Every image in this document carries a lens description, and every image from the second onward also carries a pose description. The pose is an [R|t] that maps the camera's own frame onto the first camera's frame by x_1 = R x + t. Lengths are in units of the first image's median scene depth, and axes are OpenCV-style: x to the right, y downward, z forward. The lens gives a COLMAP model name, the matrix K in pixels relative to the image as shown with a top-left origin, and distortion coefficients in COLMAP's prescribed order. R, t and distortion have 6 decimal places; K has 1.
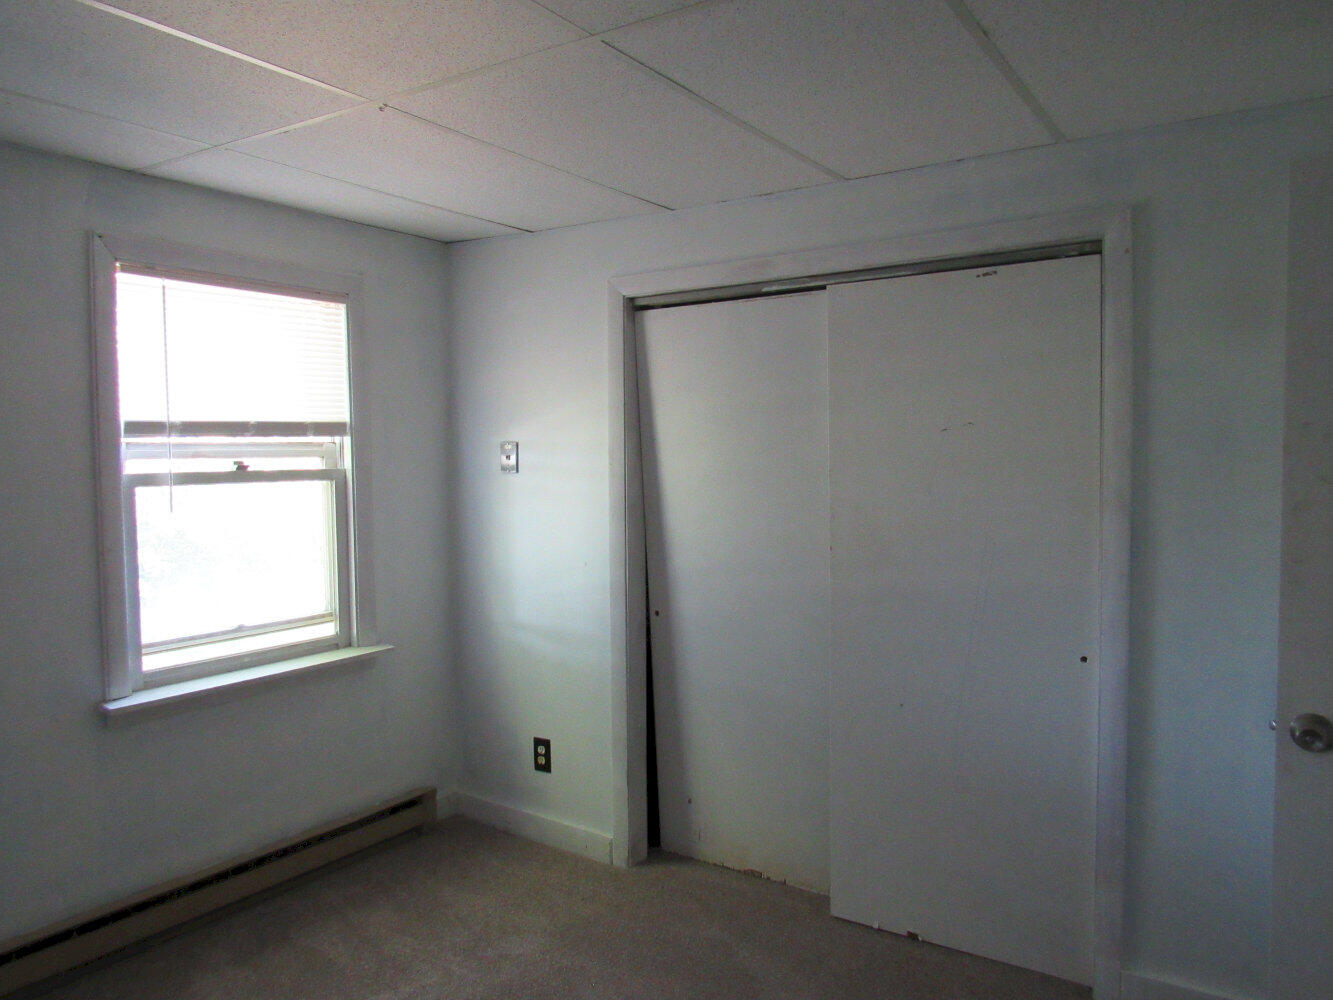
lens RADIAL K [[956.6, 0, 664.6], [0, 956.6, 498.3], [0, 0, 1]] dist [-0.021427, 0.003390]
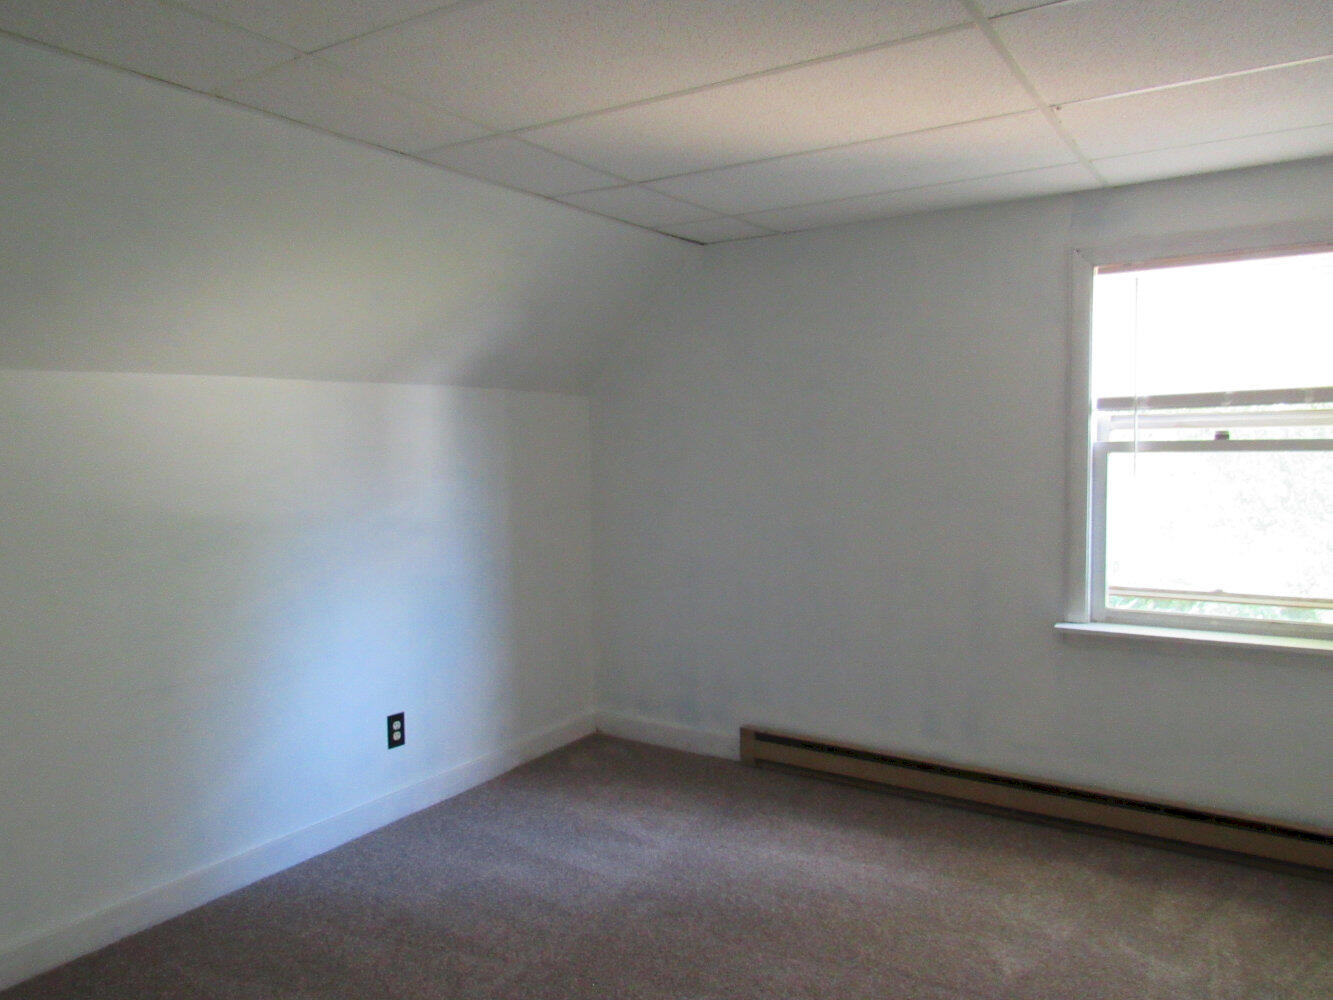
lens RADIAL K [[956.6, 0, 664.6], [0, 956.6, 498.3], [0, 0, 1]] dist [-0.021427, 0.003390]
pose [[0.021263, 0.073113, -0.997097, 0.611198], [-0.025928, 0.997027, 0.072555, -0.026897], [0.999438, 0.024310, 0.023096, 0.407698]]
